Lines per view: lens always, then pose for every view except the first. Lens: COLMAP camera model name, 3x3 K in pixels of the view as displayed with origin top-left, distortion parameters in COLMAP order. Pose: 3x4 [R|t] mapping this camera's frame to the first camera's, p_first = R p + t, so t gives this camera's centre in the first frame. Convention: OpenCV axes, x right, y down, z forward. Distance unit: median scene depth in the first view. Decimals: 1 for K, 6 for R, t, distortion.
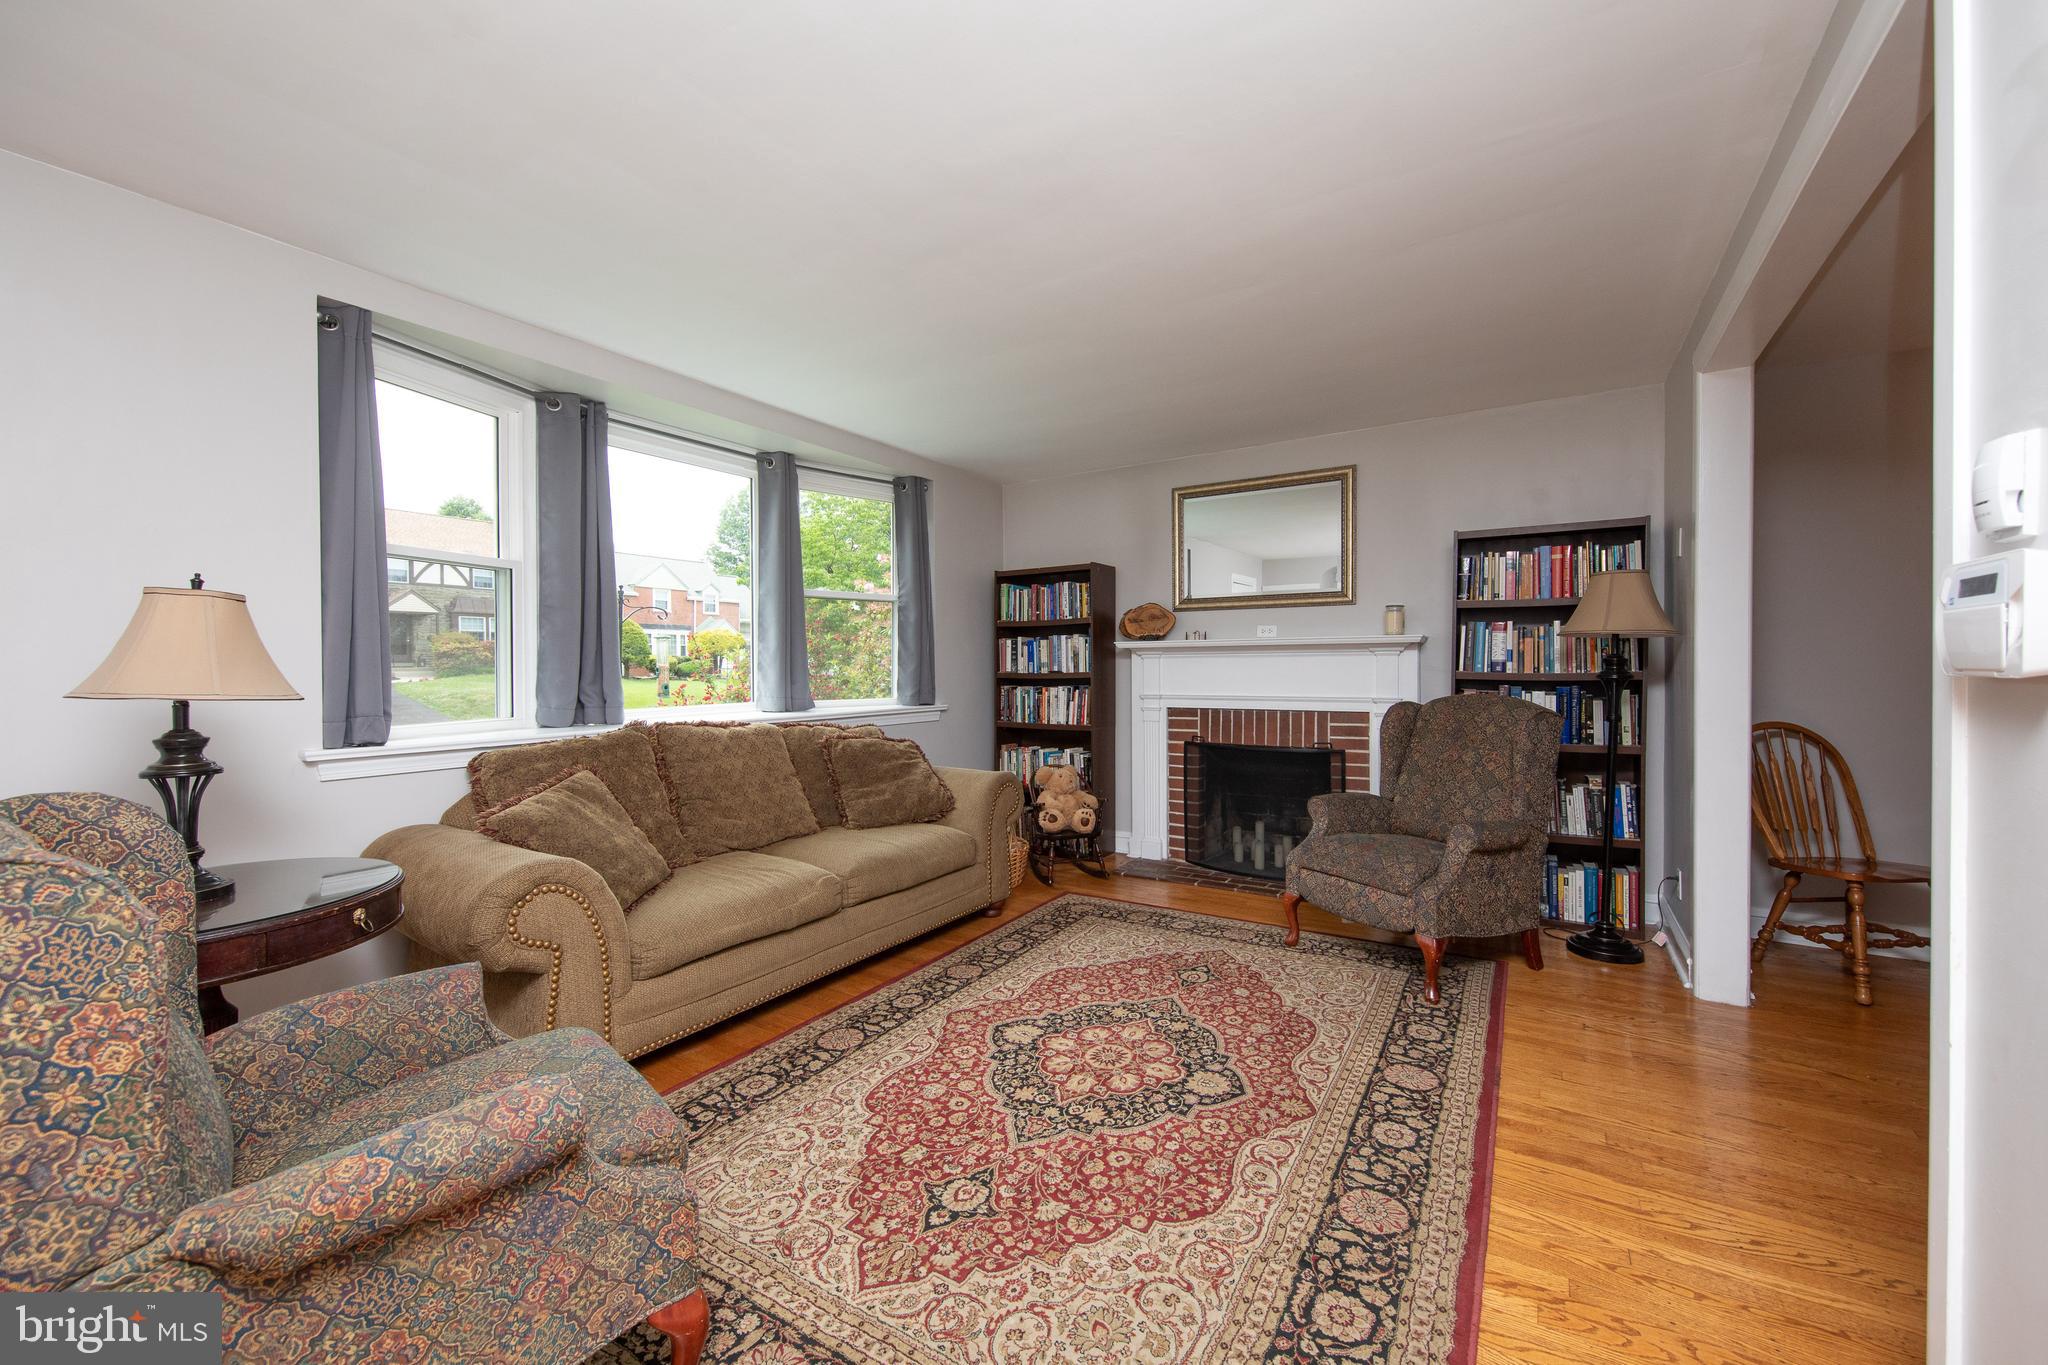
lens RADIAL K [[784.8, 0, 1043.2], [0, 784.8, 675.7], [0, 0, 1]] dist [0.005831, -0.000343]
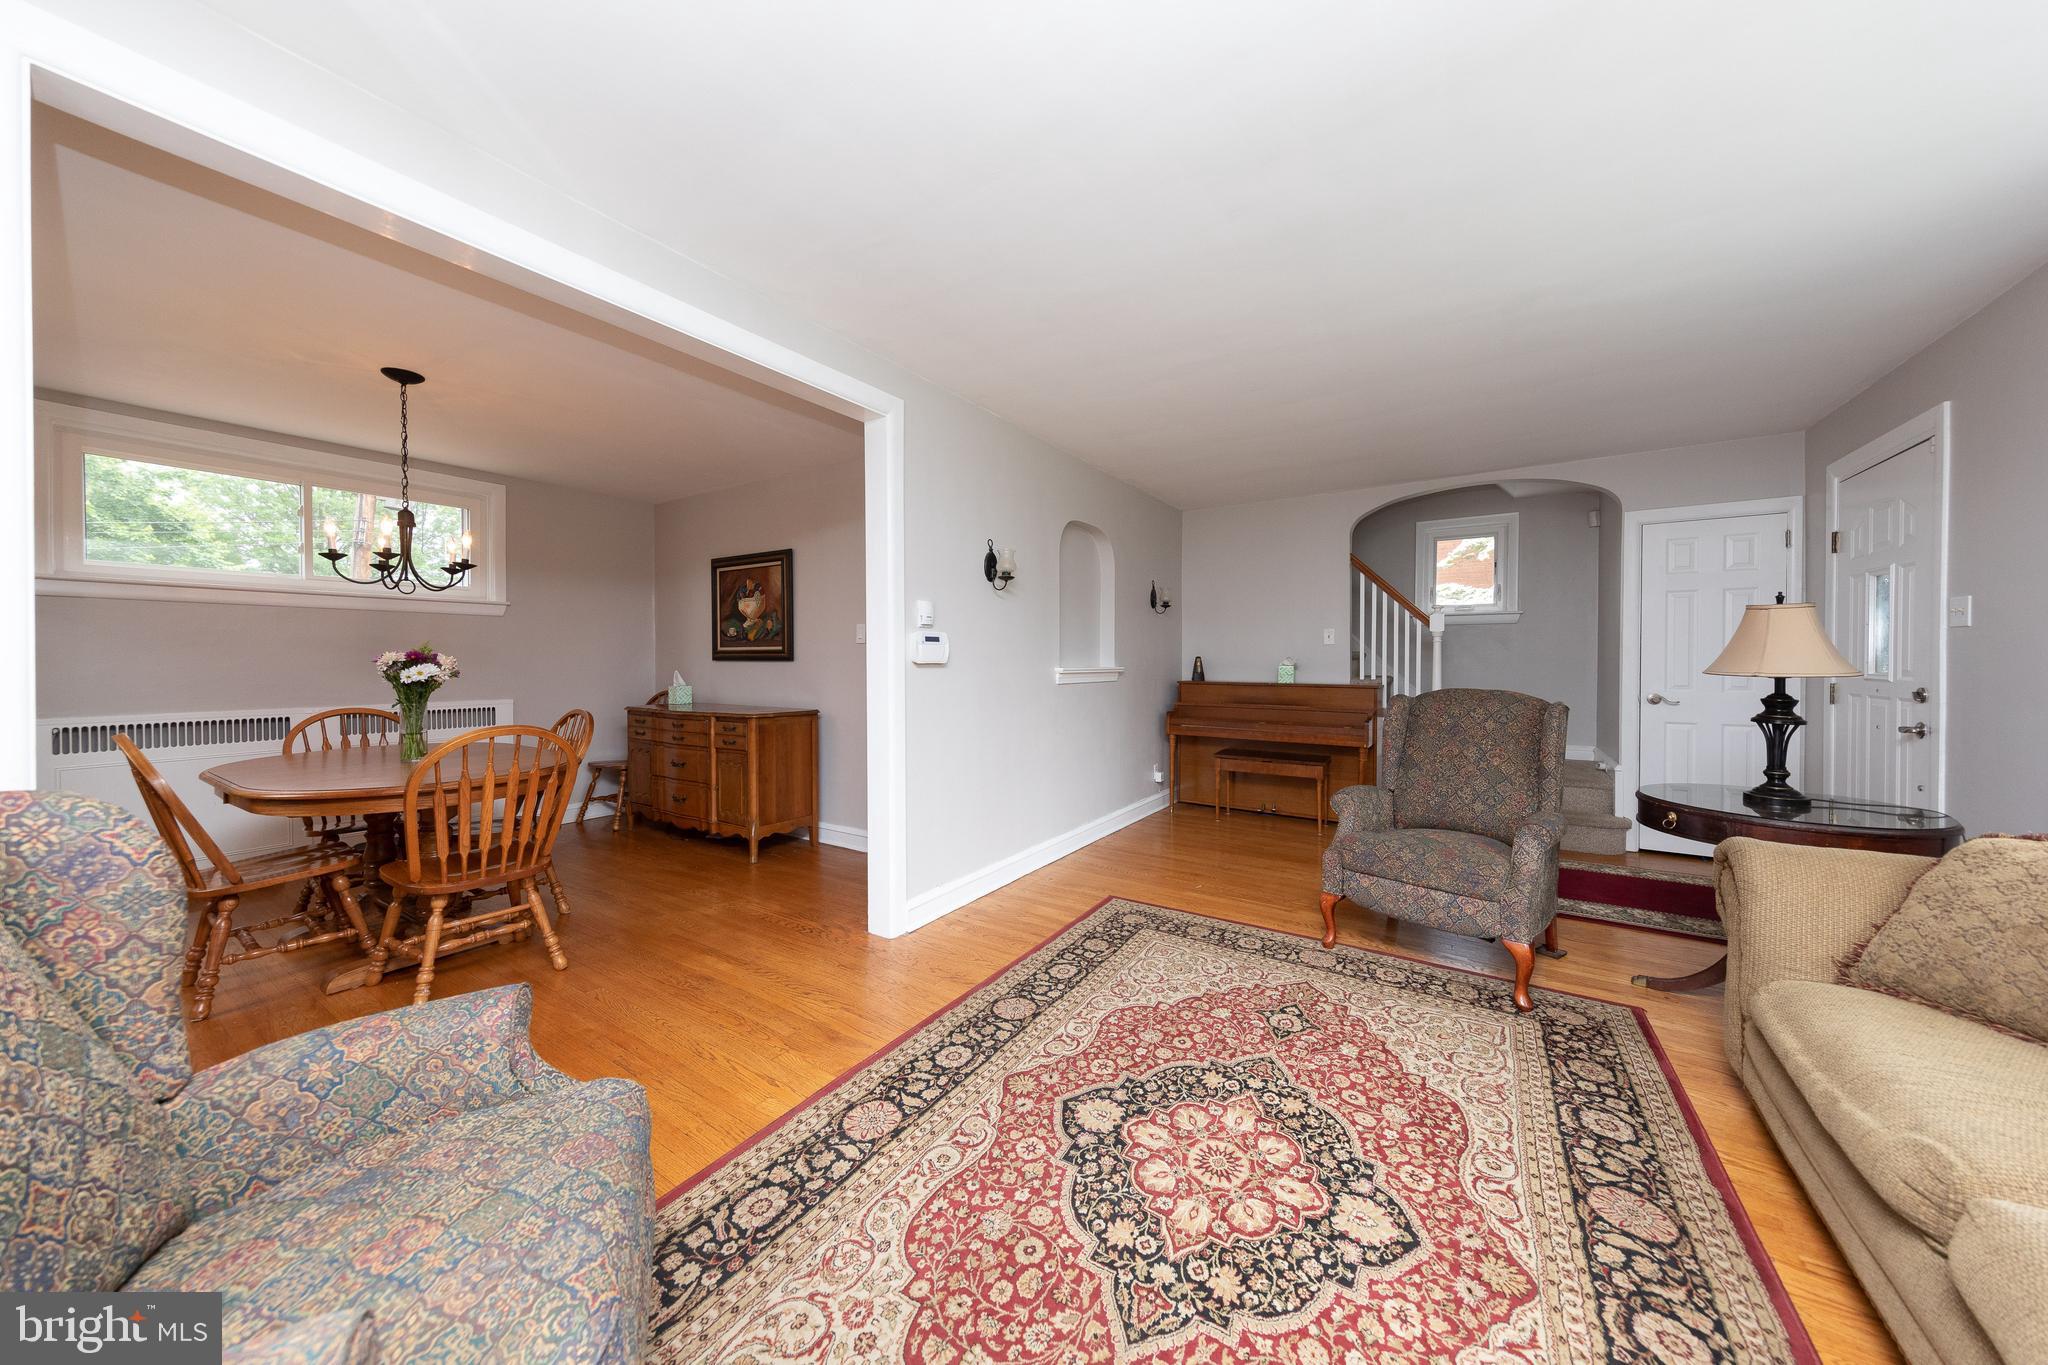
lens RADIAL K [[683.6, 0, 1033.3], [0, 683.6, 668.8], [0, 0, 1]] dist [0.004852, -0.000115]
pose [[-0.999760, 0.008294, 0.020260, 0.205170], [0.008839, 0.999597, 0.026983, -0.018701], [-0.020028, 0.027156, -0.999431, 1.377914]]
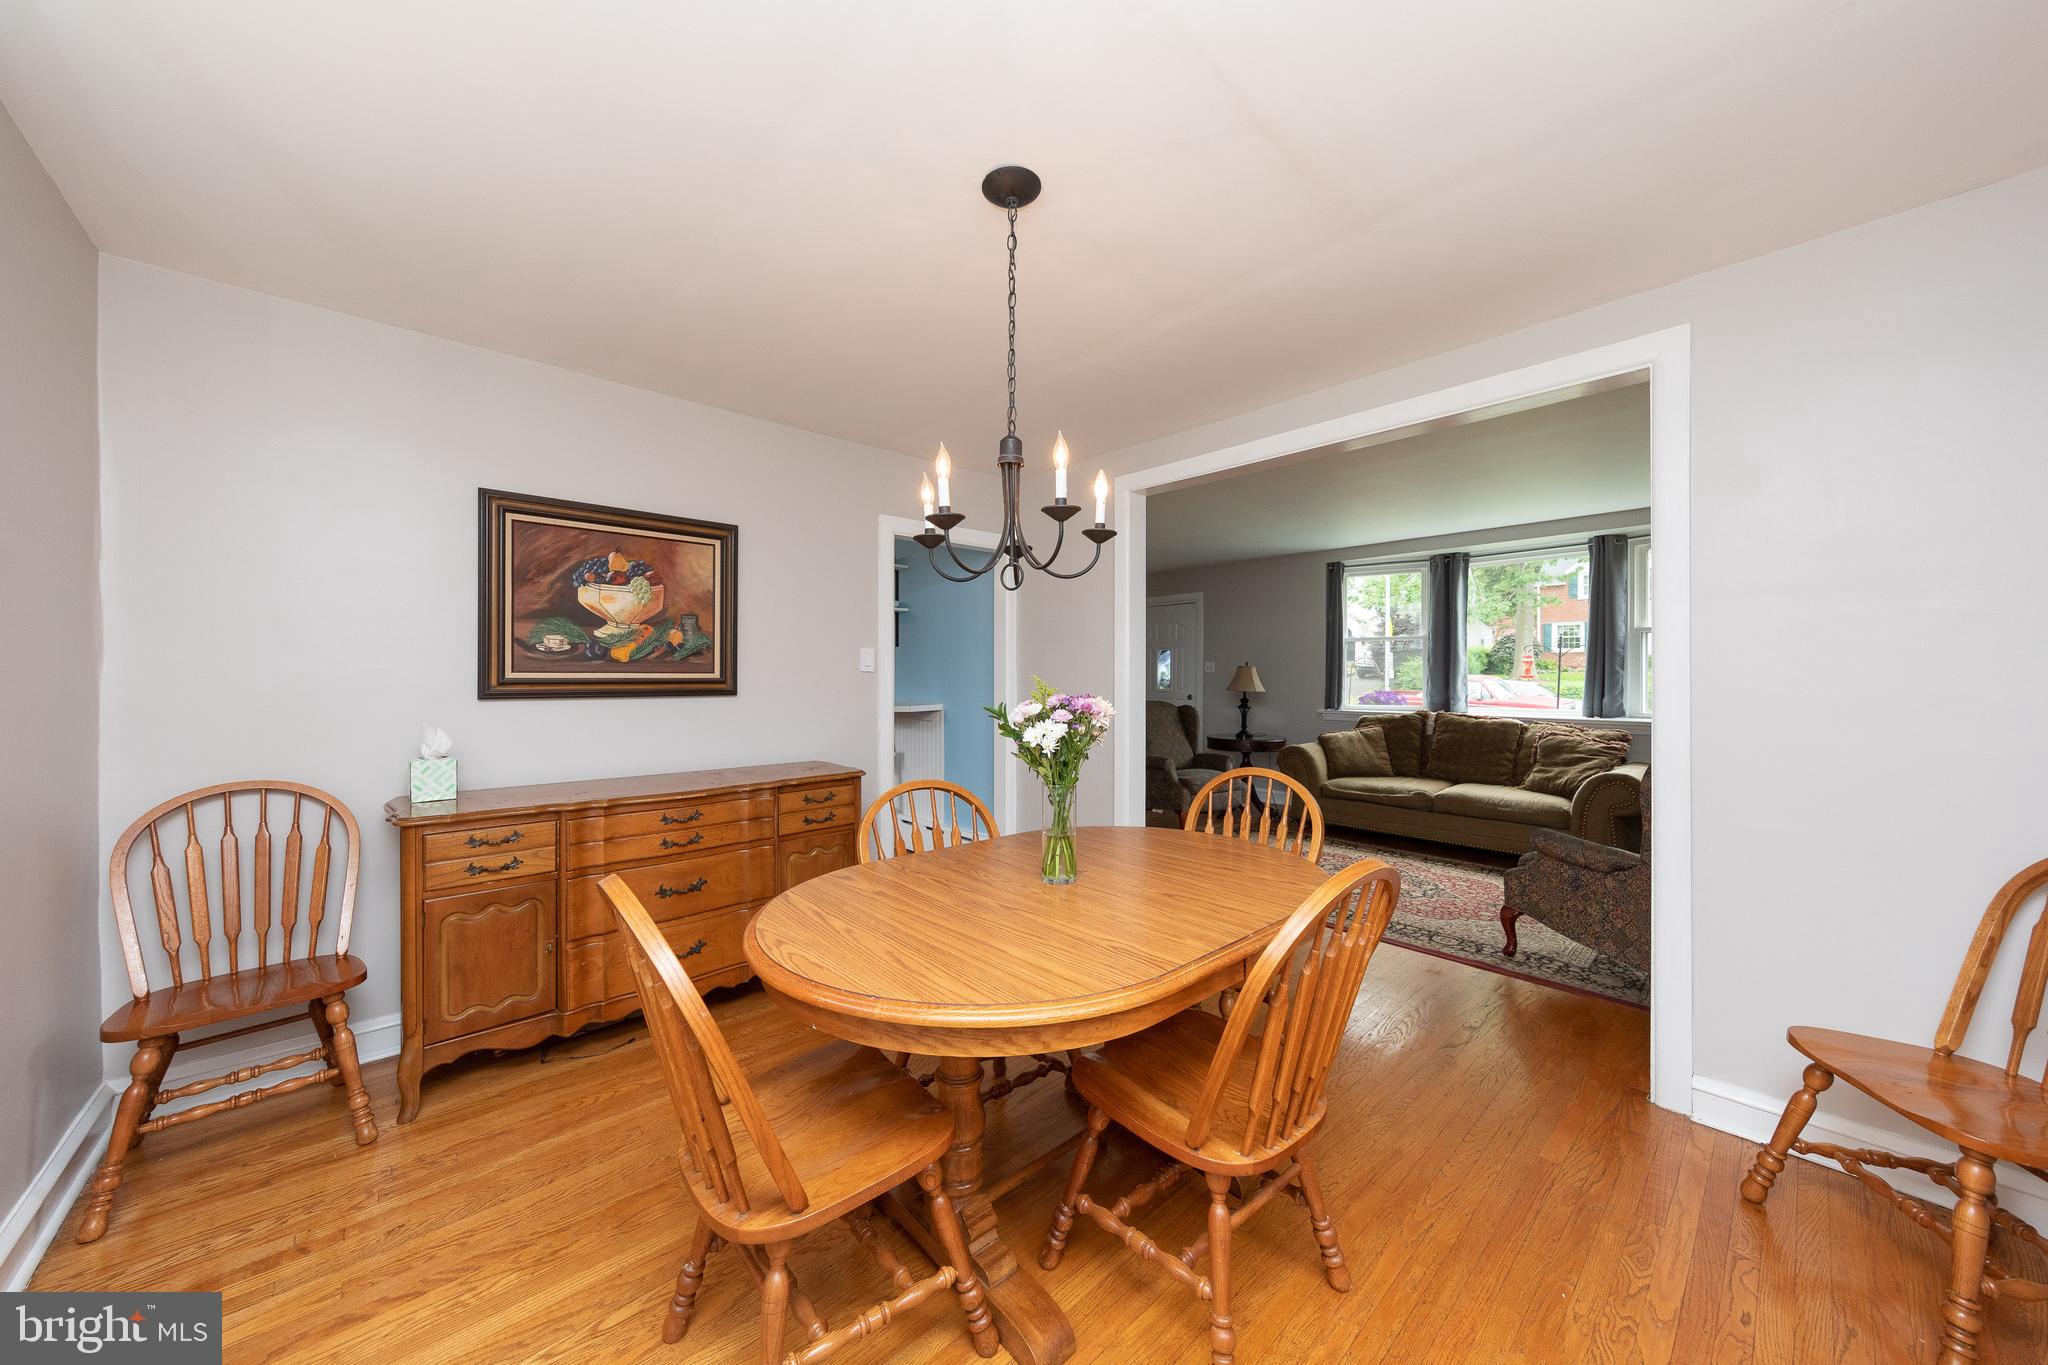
lens RADIAL K [[714.8, 0, 1022.6], [0, 714.8, 678.5], [0, 0, 1]] dist [0.004050, -0.000580]
pose [[-0.276053, 0.010389, -0.961086, 1.751170], [-0.011782, 0.999830, 0.014192, -0.045498], [0.961070, 0.015241, -0.275884, 0.525781]]
